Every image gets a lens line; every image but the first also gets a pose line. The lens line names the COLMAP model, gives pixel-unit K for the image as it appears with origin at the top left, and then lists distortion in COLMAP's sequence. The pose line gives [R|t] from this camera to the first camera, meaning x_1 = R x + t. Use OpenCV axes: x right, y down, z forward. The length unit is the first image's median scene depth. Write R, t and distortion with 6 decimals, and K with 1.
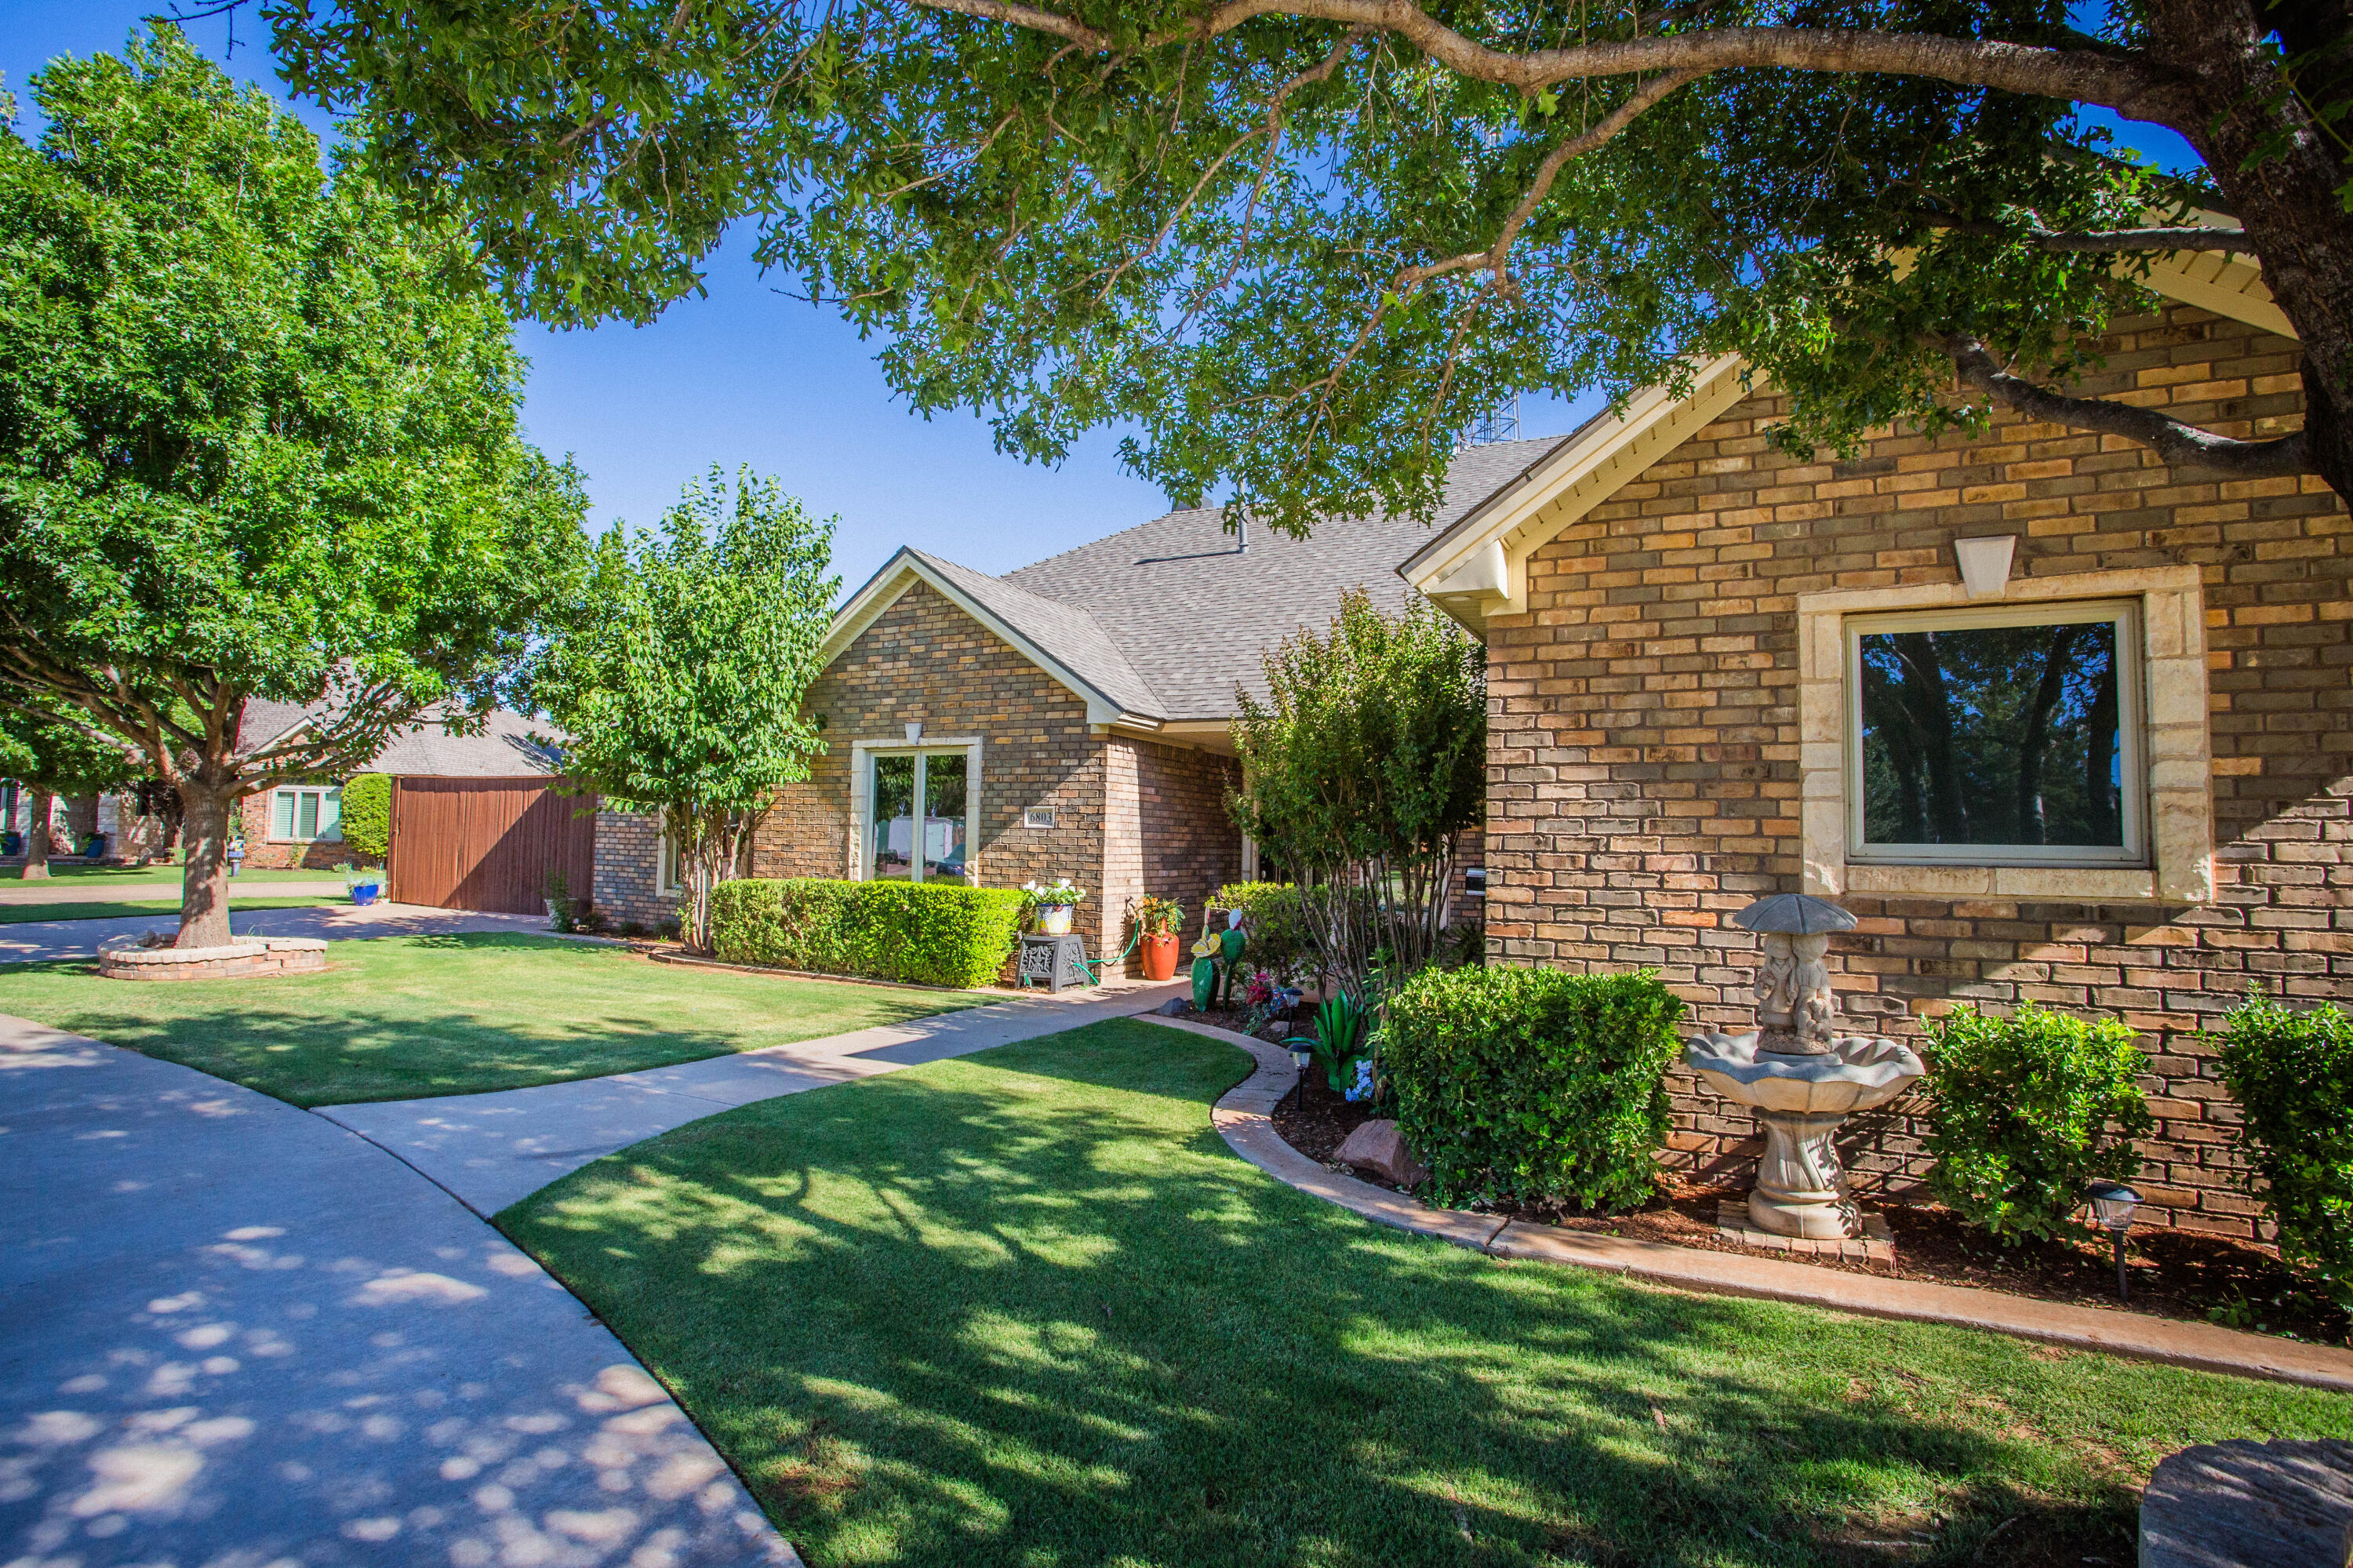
lens RADIAL K [[1137.7, 0, 1170.5], [0, 1137.7, 775.5], [0, 0, 1]] dist [-0.077925, 0.033565]
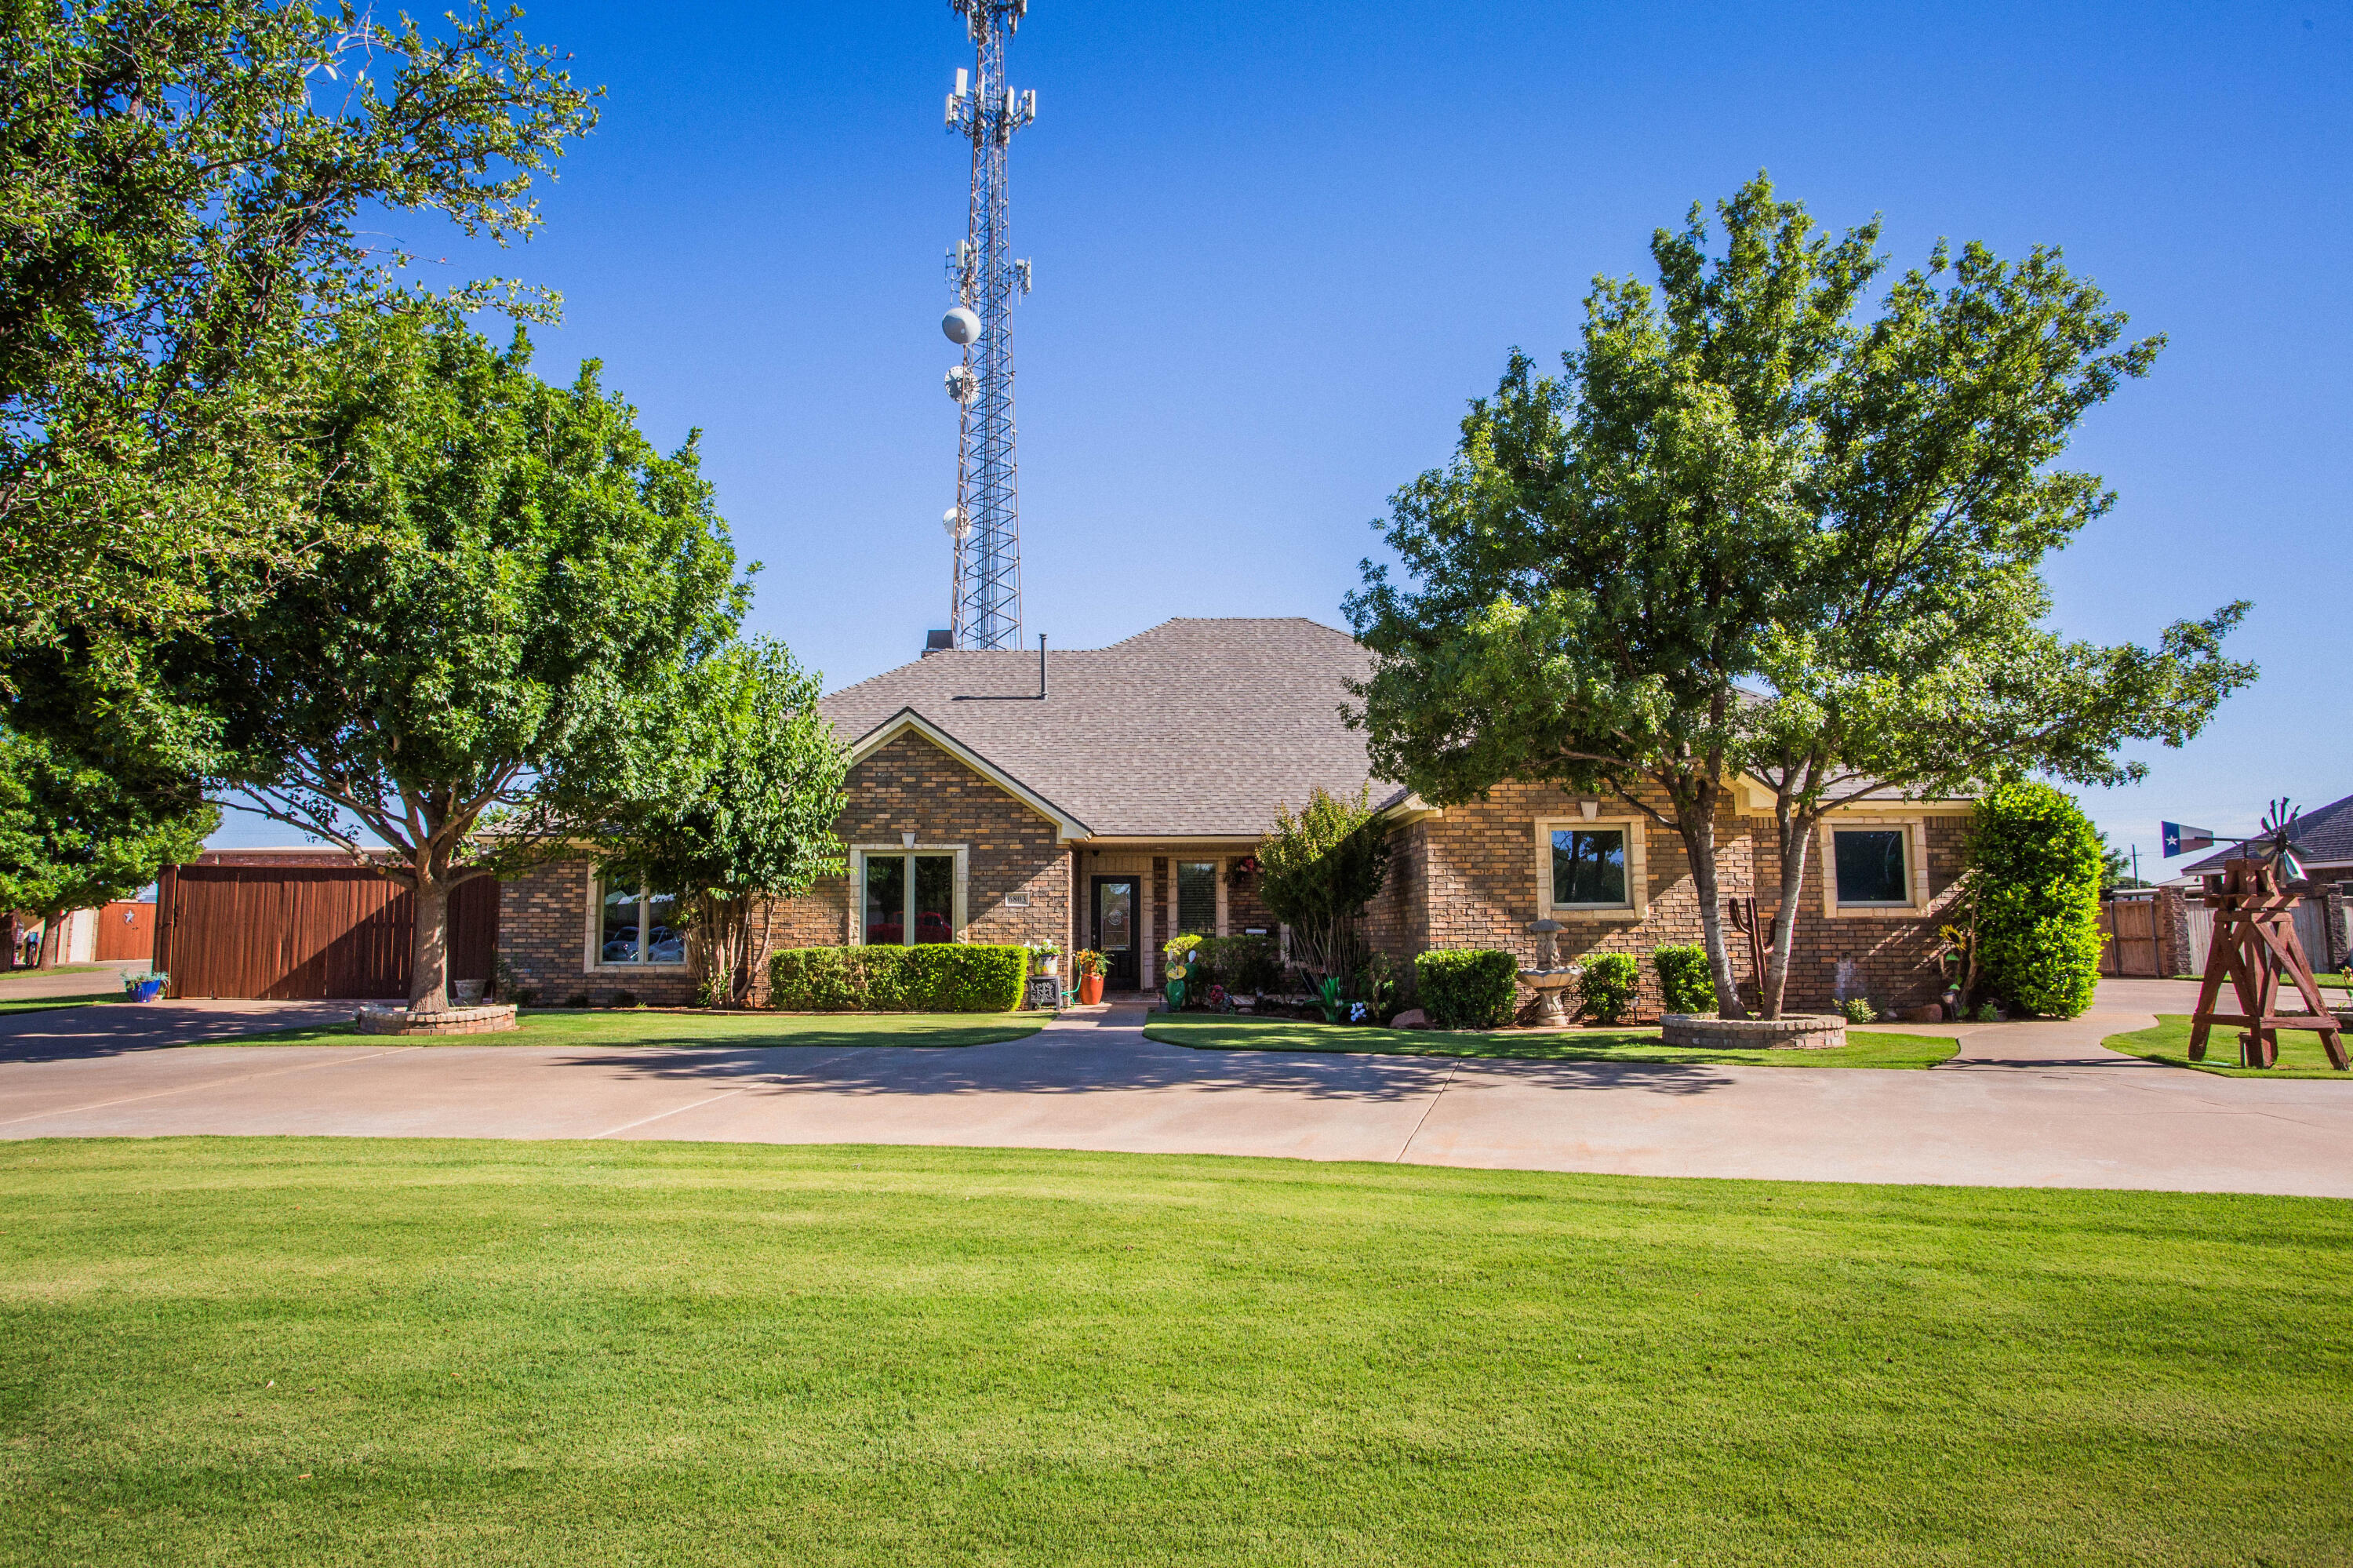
lens RADIAL K [[1368.6, 0, 1168.3], [0, 1368.6, 778.2], [0, 0, 1]] dist [-0.076726, 0.061678]
pose [[0.882832, 0.028139, 0.468845, -0.805147], [-0.005098, 0.998719, -0.050340, -0.033411], [-0.469661, 0.042051, 0.881845, -0.696190]]
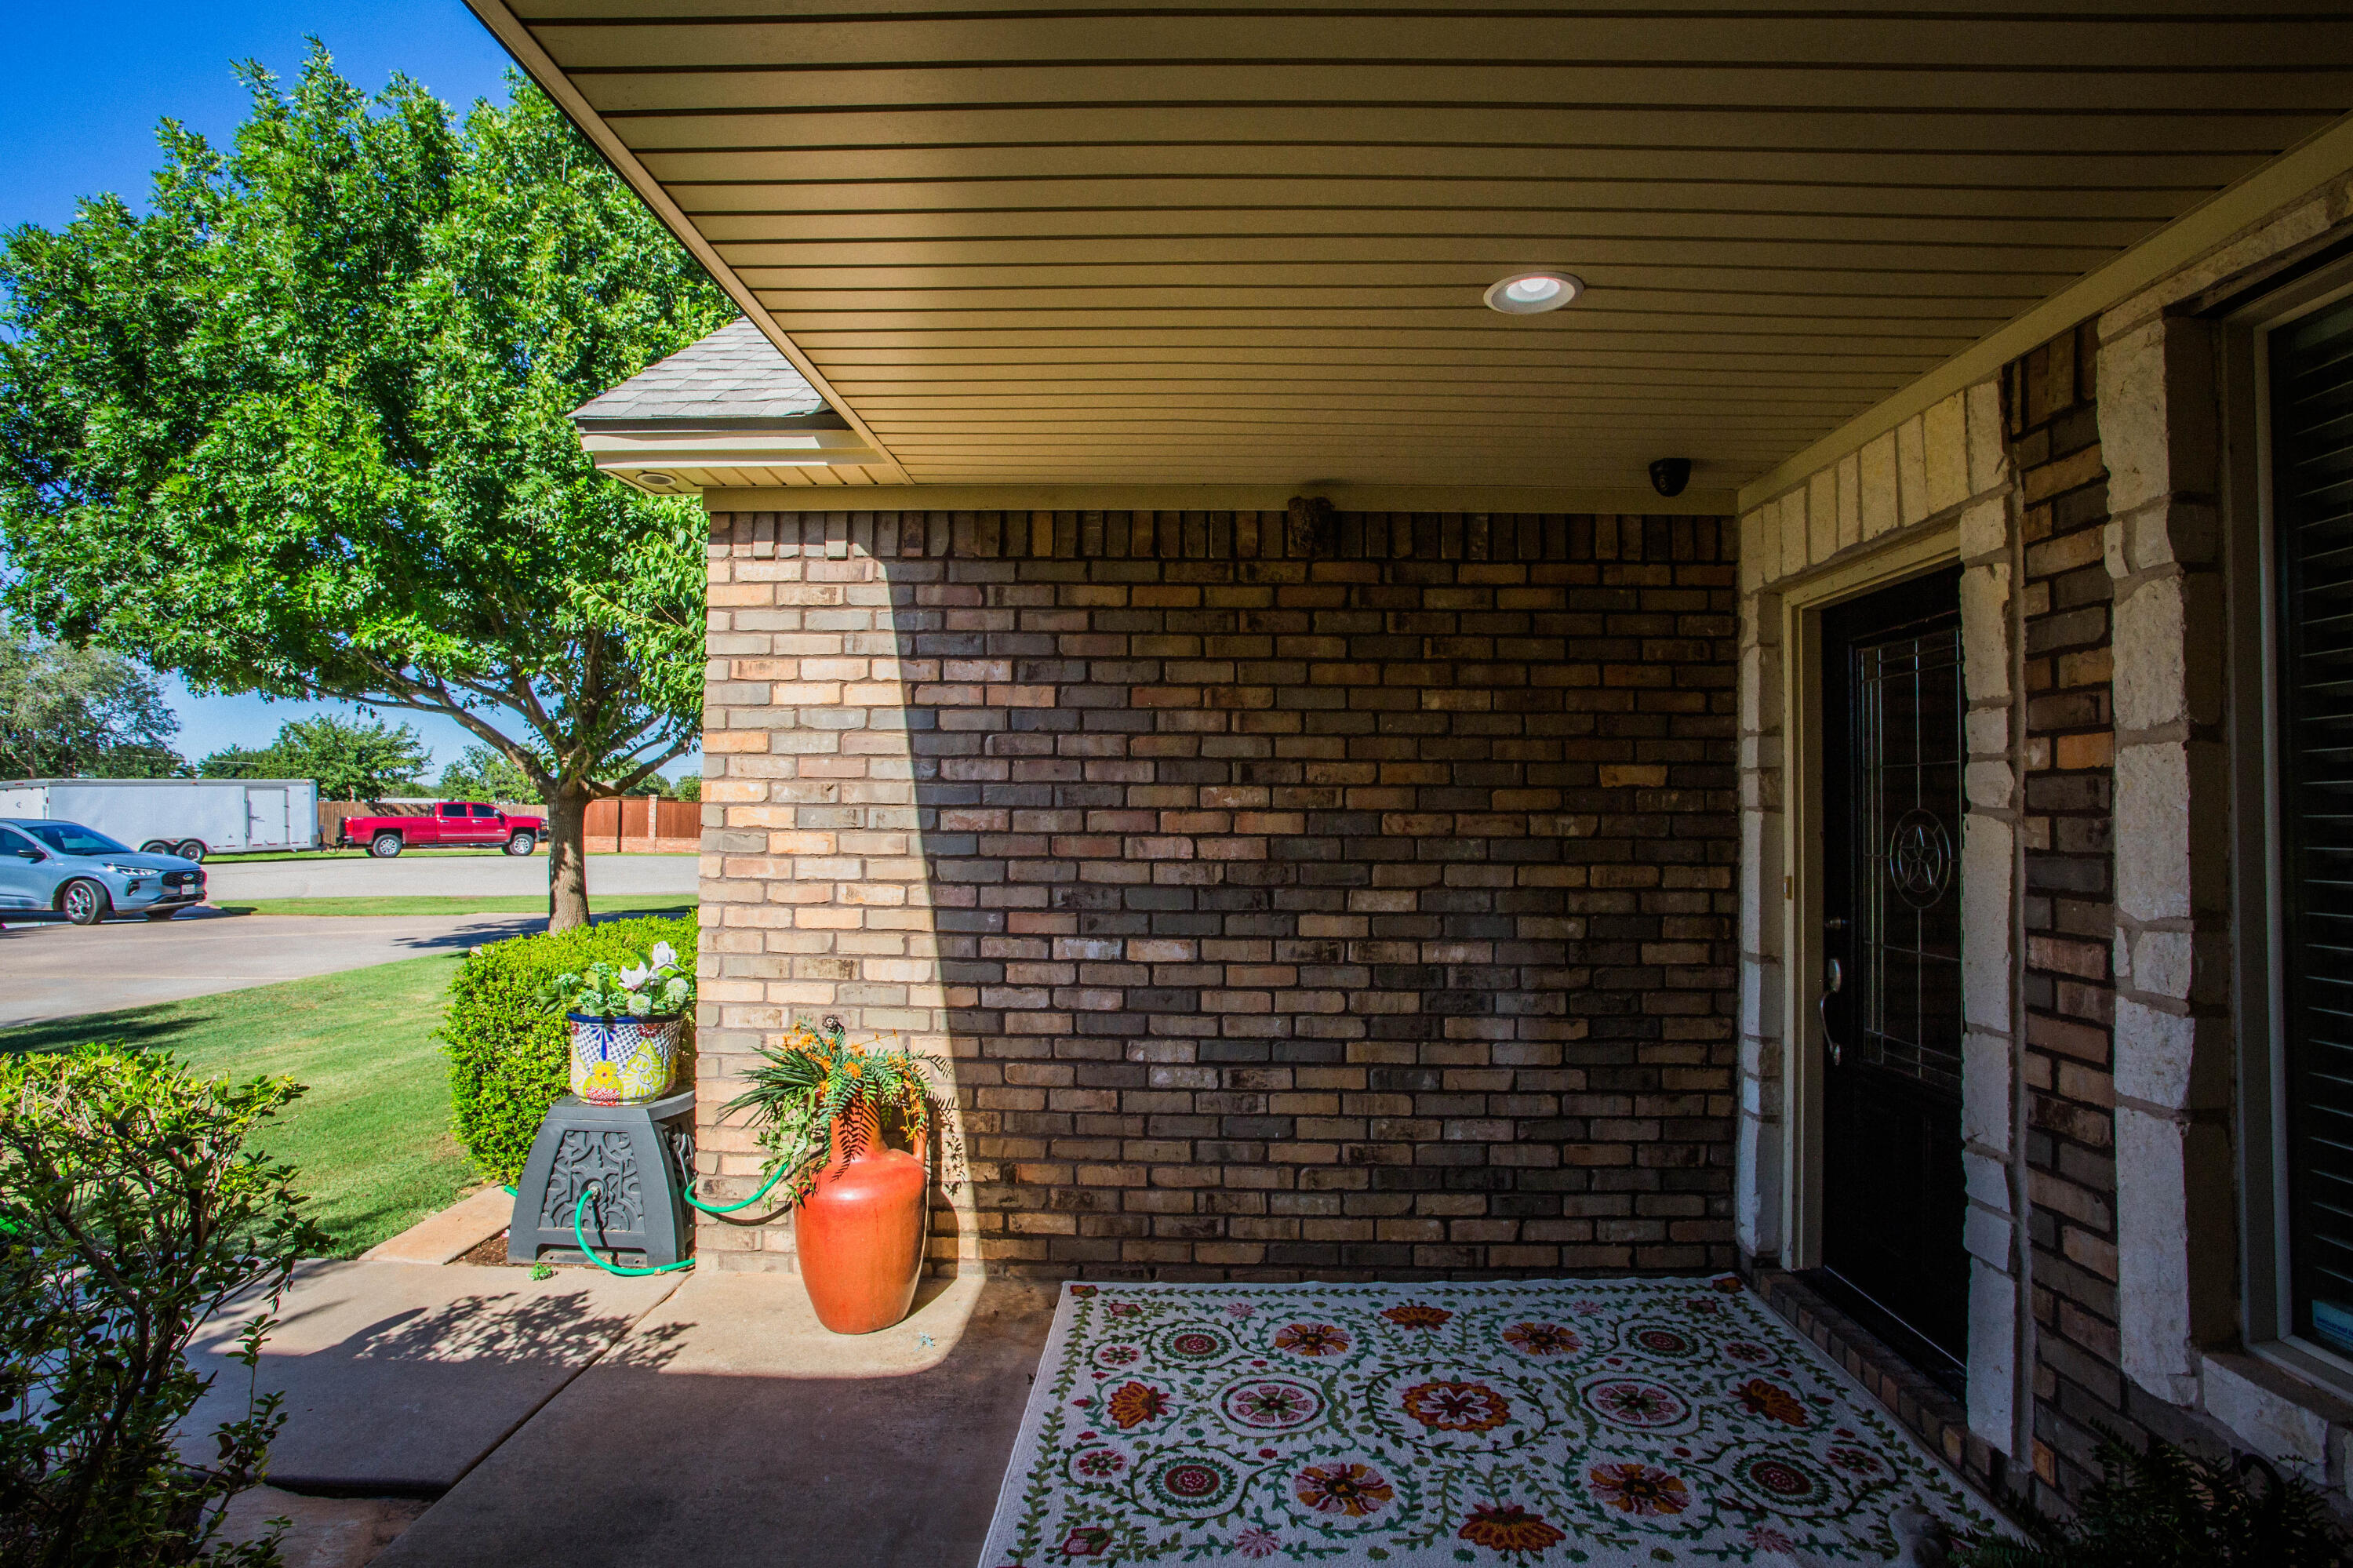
lens RADIAL K [[1169.7, 0, 1172.3], [0, 1169.7, 777.4], [0, 0, 1]] dist [-0.083970, 0.037961]
pose [[0.437237, -0.048610, -0.898032, 0.296368], [0.053063, 0.998193, -0.028196, 0.056102], [0.897780, -0.035324, 0.439026, 0.968475]]
